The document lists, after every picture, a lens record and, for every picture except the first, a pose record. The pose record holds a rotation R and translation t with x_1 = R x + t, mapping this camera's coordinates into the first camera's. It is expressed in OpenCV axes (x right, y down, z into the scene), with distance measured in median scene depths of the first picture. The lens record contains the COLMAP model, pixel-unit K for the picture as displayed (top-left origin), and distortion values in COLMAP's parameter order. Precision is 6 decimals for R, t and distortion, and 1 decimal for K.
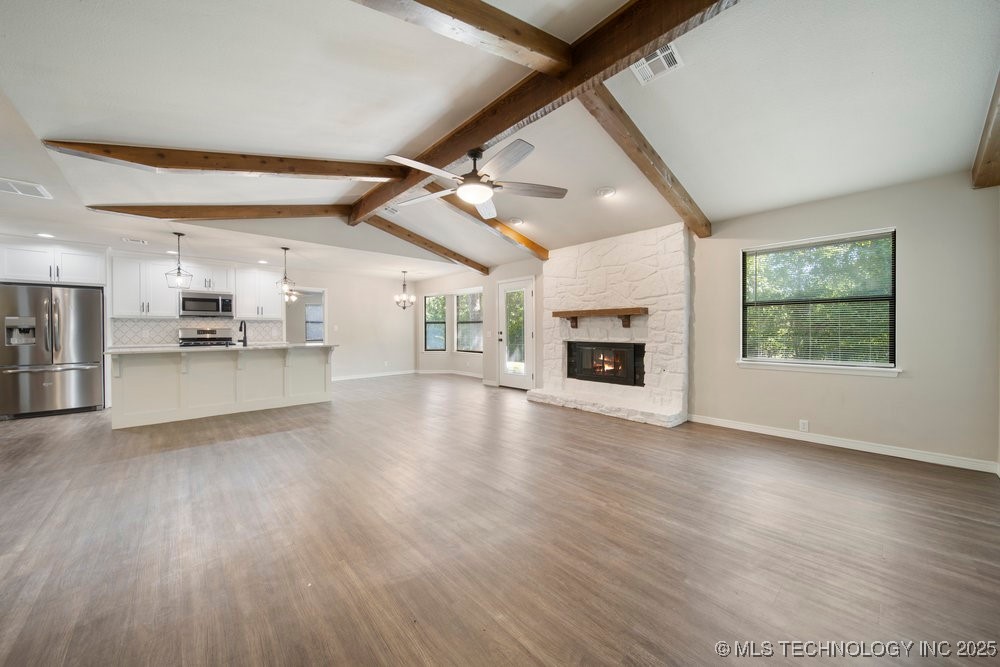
lens RADIAL K [[356.1, 0, 495.5], [0, 356.1, 331.0], [0, 0, 1]] dist [0.007654, -0.002551]
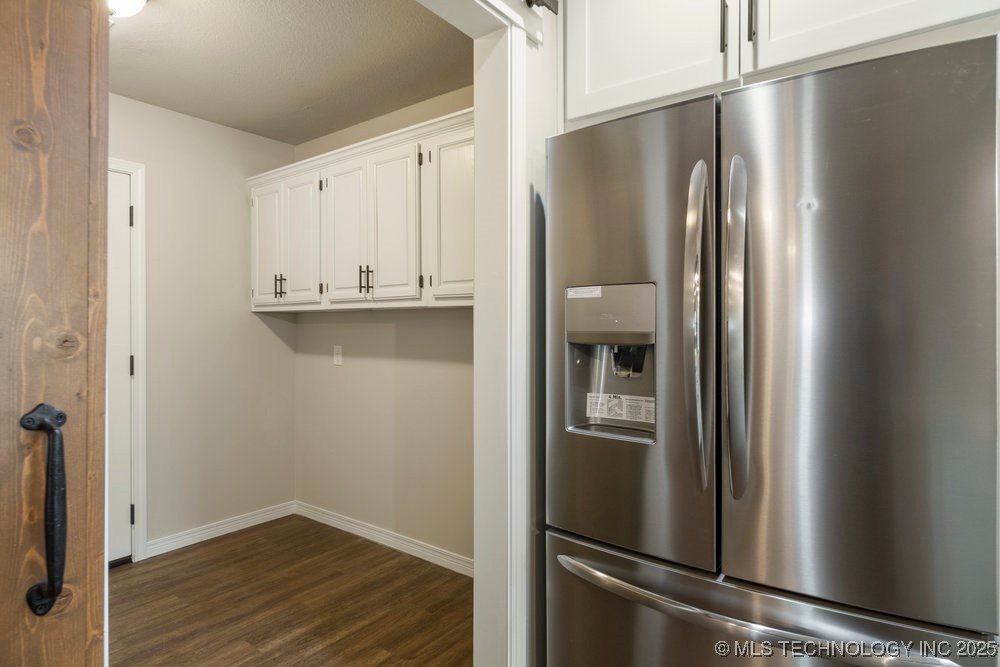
lens RADIAL K [[545.8, 0, 498.6], [0, 545.8, 331.8], [0, 0, 1]] dist [0.000287, 0.000701]
pose [[0.201534, 0.018475, -0.979307, -0.883626], [-0.002683, 0.999829, 0.018310, -0.016626], [0.979478, -0.001062, 0.201549, 0.740133]]
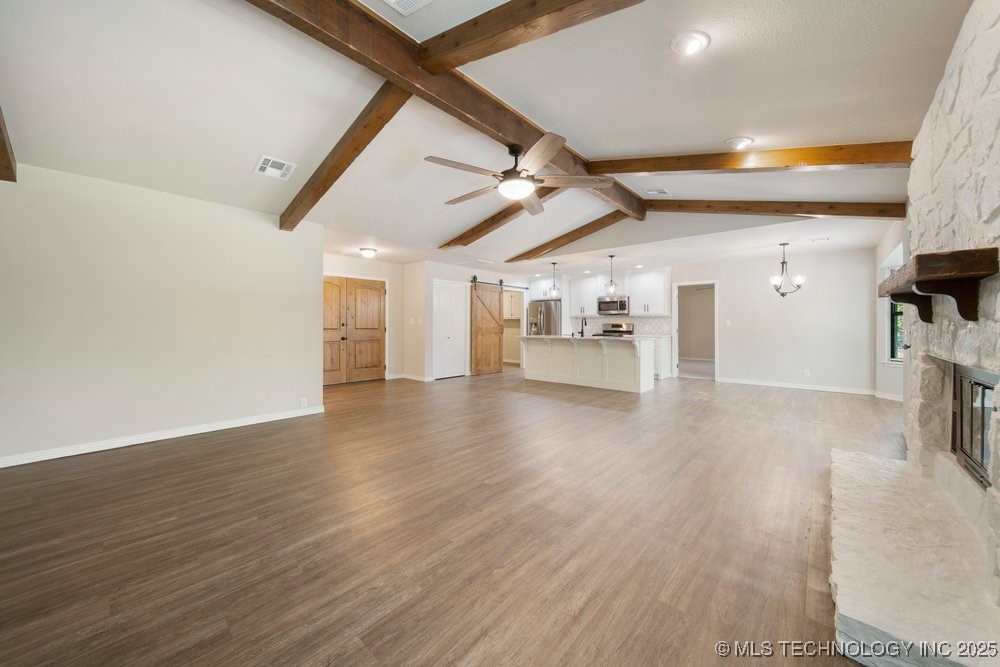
lens RADIAL K [[356.1, 0, 495.7], [0, 356.1, 324.4], [0, 0, 1]] dist [0.007654, -0.002551]
pose [[0.101196, 0.001901, -0.994865, 0.542918], [-0.006423, 0.999979, 0.001258, -0.003027], [0.994846, 0.006262, 0.101206, 0.490347]]
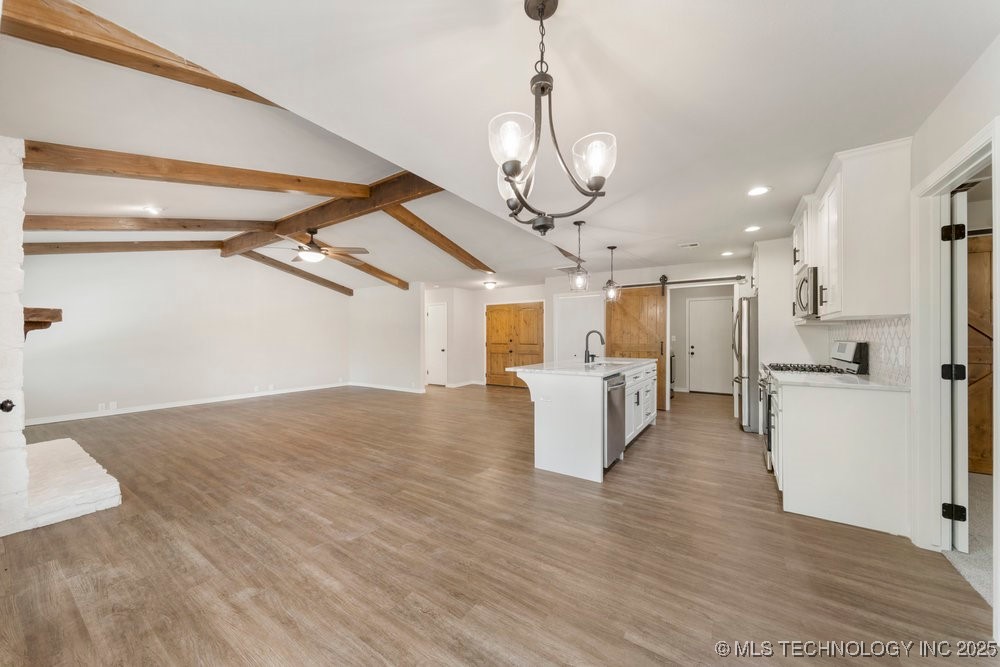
lens RADIAL K [[356.1, 0, 498.2], [0, 356.1, 337.6], [0, 0, 1]] dist [0.007654, -0.002551]
pose [[-0.967923, 0.004673, -0.251204, -0.263622], [0.003498, 0.999981, 0.005126, -0.018253], [0.251223, 0.004083, -0.967921, 1.587576]]
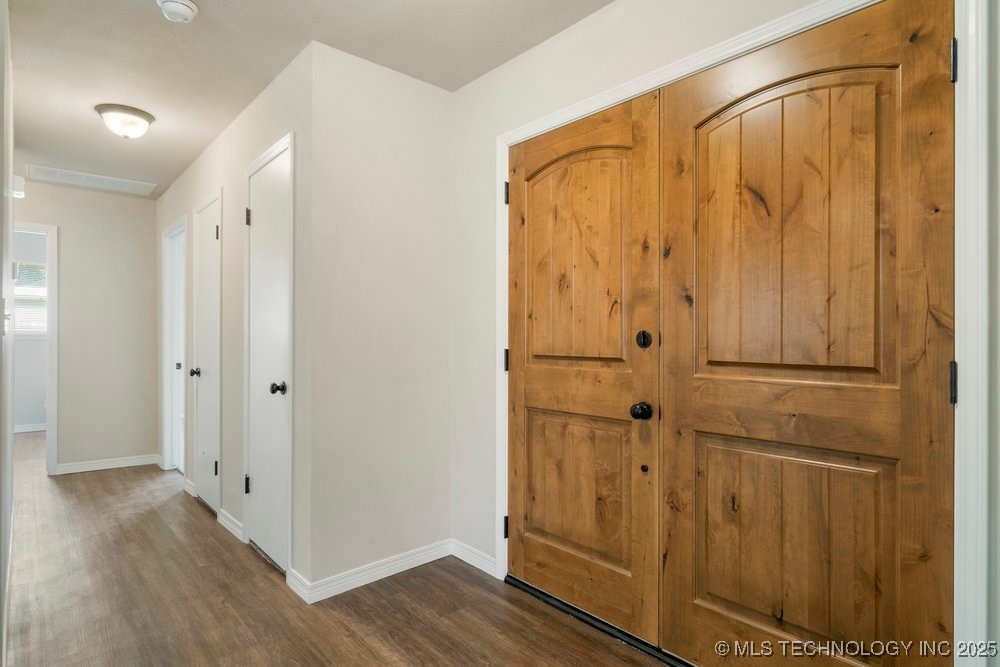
lens RADIAL K [[545.8, 0, 478.3], [0, 545.8, 341.5], [0, 0, 1]] dist [0.000287, 0.000701]
pose [[-0.998767, 0.000540, 0.049636, -0.616304], [0.001075, 0.999942, 0.010740, 0.000727], [-0.049627, 0.010780, -0.998710, 0.462876]]
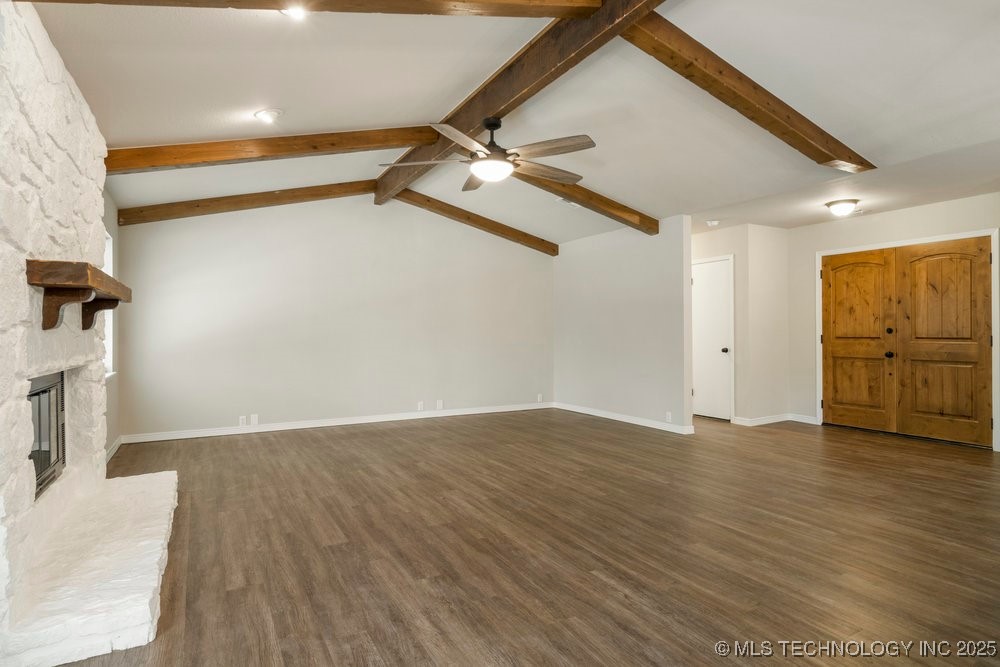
lens RADIAL K [[545.8, 0, 495.2], [0, 545.8, 334.3], [0, 0, 1]] dist [0.000287, 0.000701]
pose [[-0.971998, 0.006993, 0.234884, -0.211157], [0.008880, 0.999936, 0.006975, -0.003830], [-0.234820, 0.008865, -0.971998, 1.311589]]
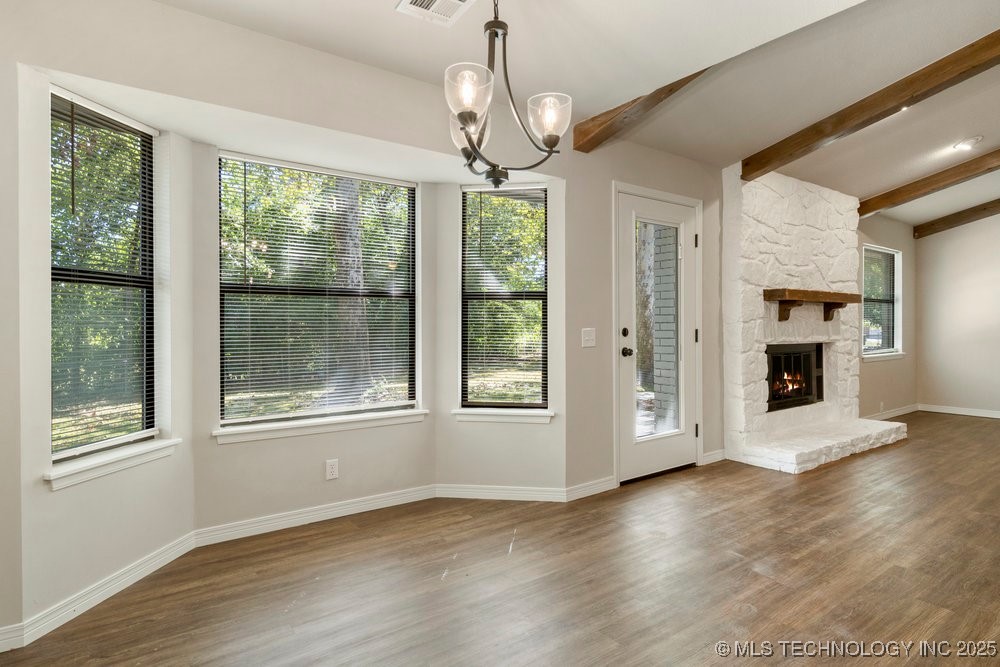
lens RADIAL K [[545.8, 0, 497.6], [0, 545.8, 325.5], [0, 0, 1]] dist [0.000287, 0.000701]
pose [[0.098266, 0.003218, 0.995155, -0.671178], [0.005632, 0.999977, -0.003790, -0.000098], [-0.995144, 0.005977, 0.098245, 1.343210]]
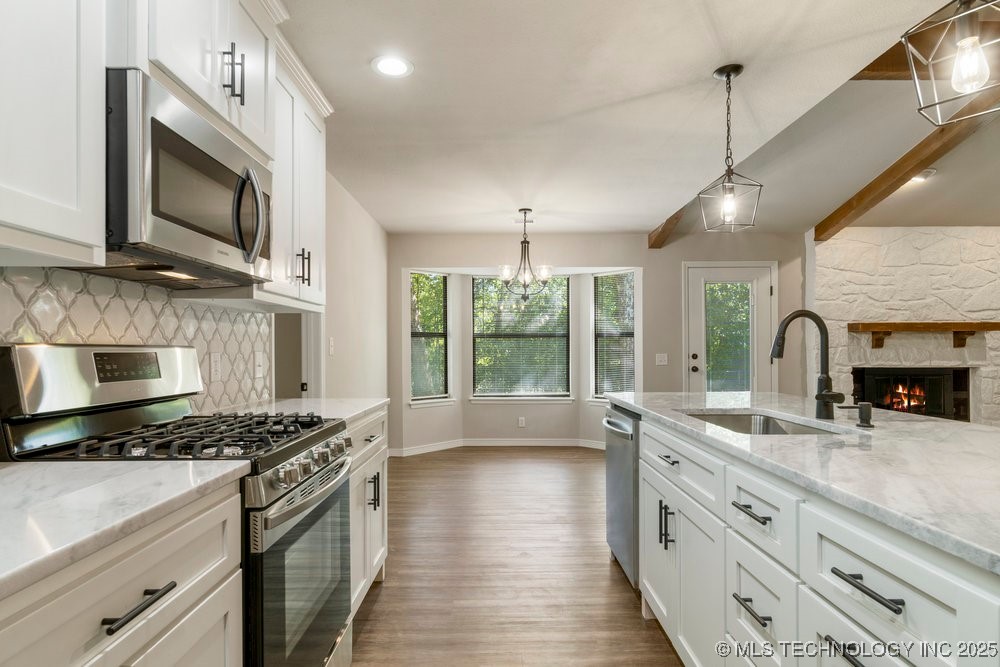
lens RADIAL K [[545.8, 0, 495.3], [0, 545.8, 348.5], [0, 0, 1]] dist [0.000287, 0.000701]
pose [[0.668677, 0.002366, 0.743549, -1.028472], [0.003966, 0.999969, -0.006748, -0.003197], [-0.743543, 0.007461, 0.668647, 0.831335]]
